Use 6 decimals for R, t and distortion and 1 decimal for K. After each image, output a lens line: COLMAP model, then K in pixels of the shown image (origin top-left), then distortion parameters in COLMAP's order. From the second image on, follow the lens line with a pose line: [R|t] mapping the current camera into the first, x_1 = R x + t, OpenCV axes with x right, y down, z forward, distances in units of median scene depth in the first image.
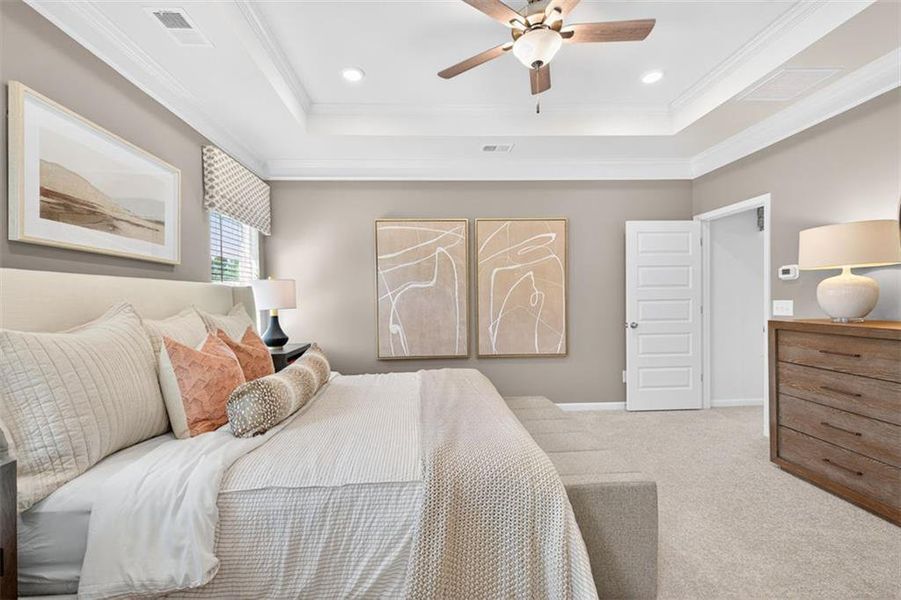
lens RADIAL K [[382.4, 0, 450.5], [0, 382.4, 300.0], [0, 0, 1]] dist [-0.000023, -0.000572]
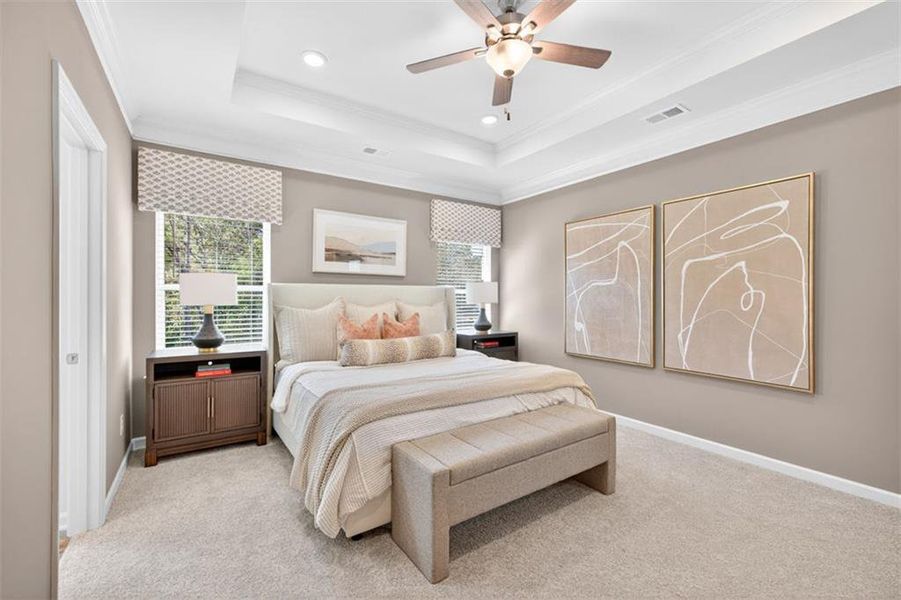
lens RADIAL K [[371.9, 0, 446.1], [0, 371.9, 290.8], [0, 0, 1]] dist [0.002502, 0.000255]
pose [[0.522597, 0.001041, -0.852579, 0.514957], [-0.009593, 0.999943, -0.004659, -0.011957], [0.852526, 0.010613, 0.522577, 0.176579]]
